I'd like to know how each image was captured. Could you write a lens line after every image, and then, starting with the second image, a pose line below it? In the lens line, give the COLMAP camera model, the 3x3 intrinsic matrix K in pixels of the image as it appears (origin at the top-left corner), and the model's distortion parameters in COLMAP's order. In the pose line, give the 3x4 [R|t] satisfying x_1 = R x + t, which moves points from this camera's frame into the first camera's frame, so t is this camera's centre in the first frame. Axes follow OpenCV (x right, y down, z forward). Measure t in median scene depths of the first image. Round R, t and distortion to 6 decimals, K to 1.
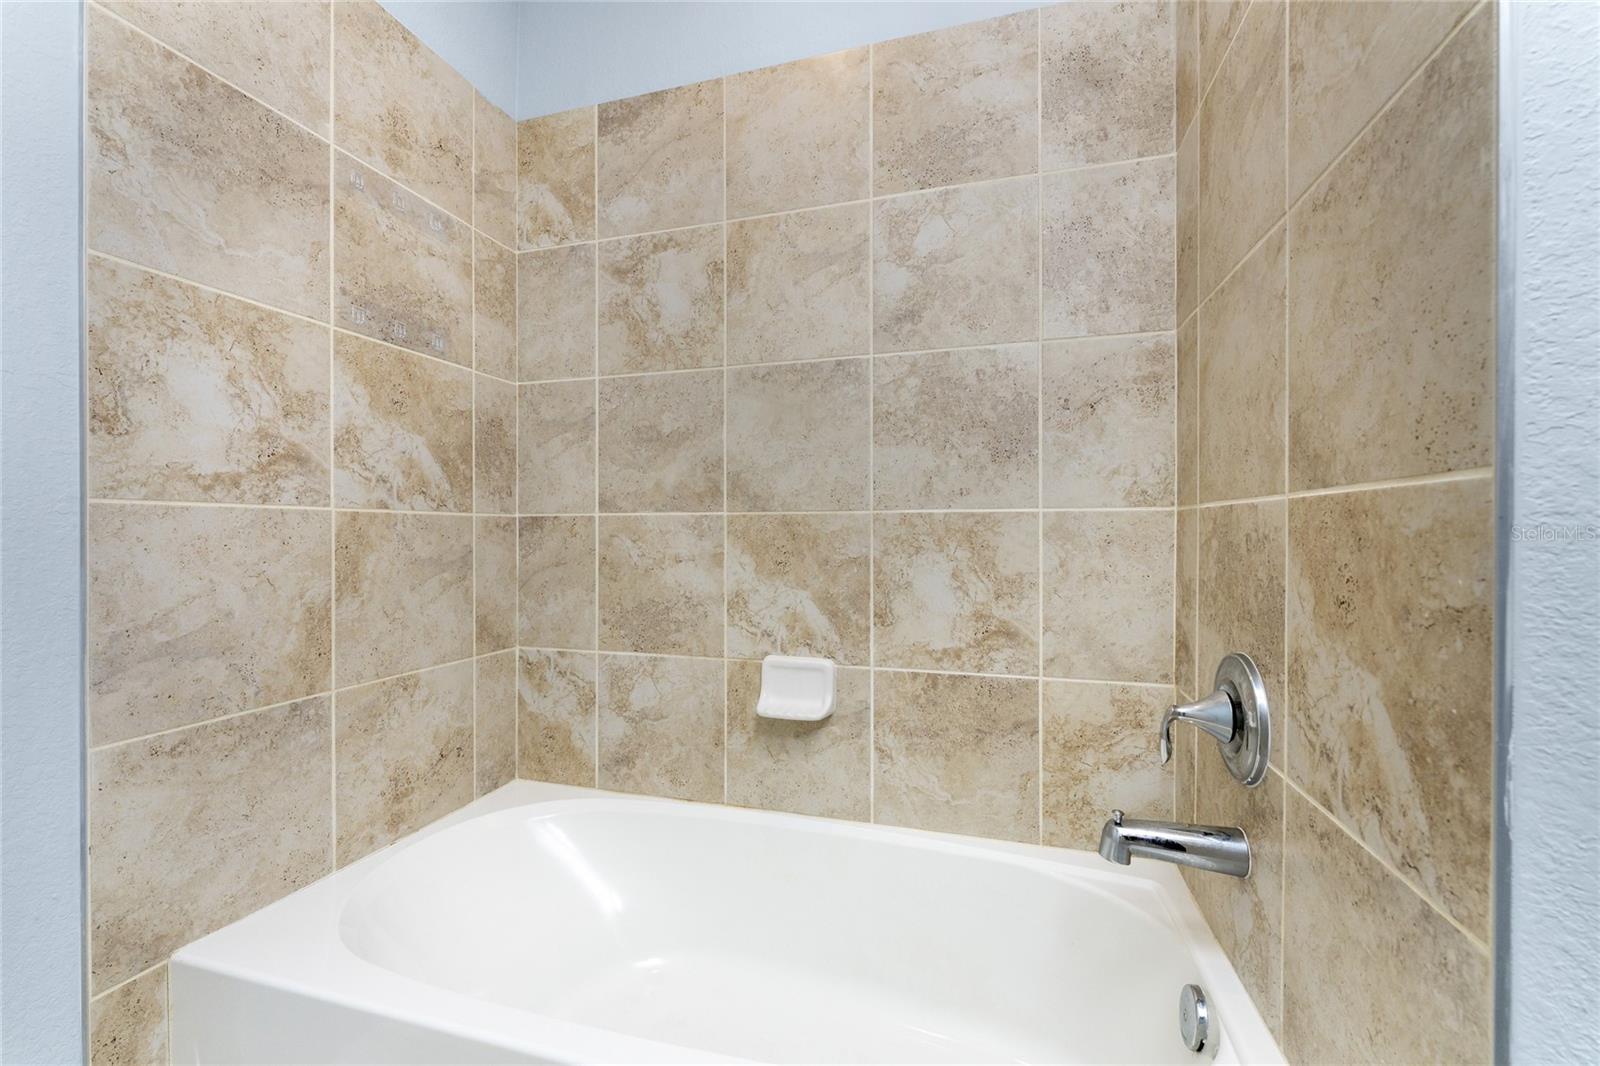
lens RADIAL K [[648.5, 0, 801.0], [0, 648.5, 535.3], [0, 0, 1]] dist [0.000682, -0.000582]
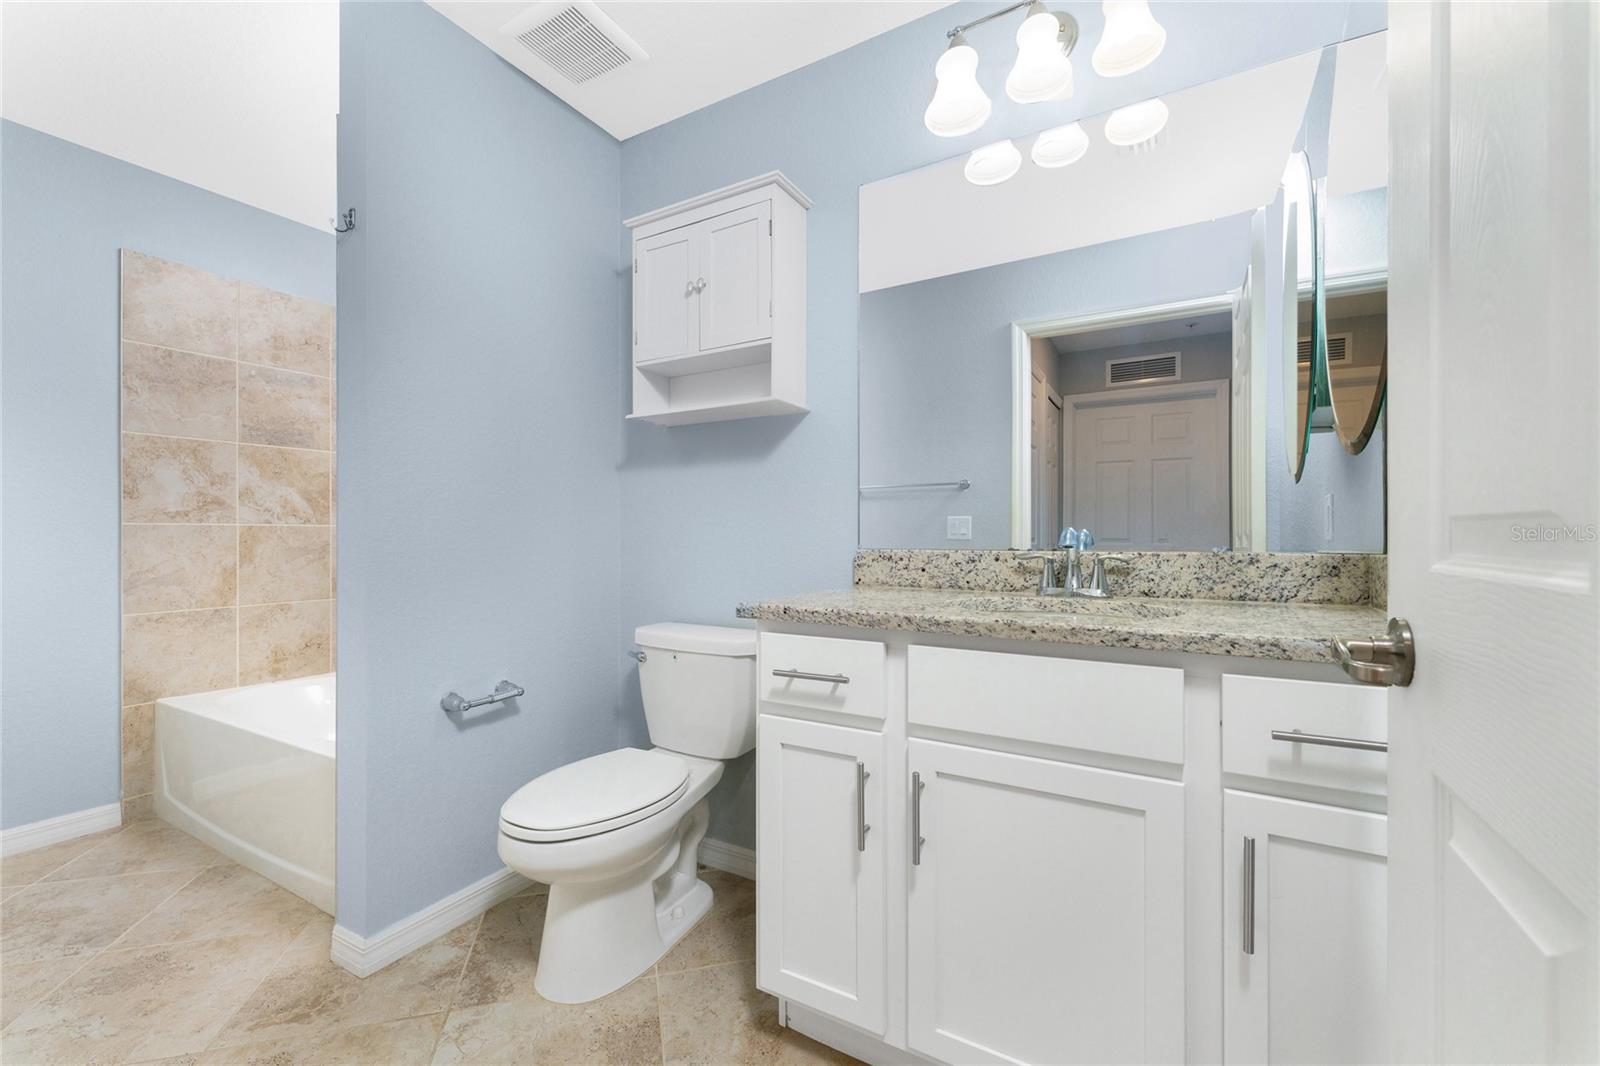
lens RADIAL K [[648.5, 0, 802.5], [0, 648.5, 535.2], [0, 0, 1]] dist [0.000682, -0.000582]
pose [[0.974916, -0.001127, -0.222571, 1.655788], [0.000661, 0.999997, -0.002168, 0.002841], [0.222573, 0.001967, 0.974914, -0.736722]]
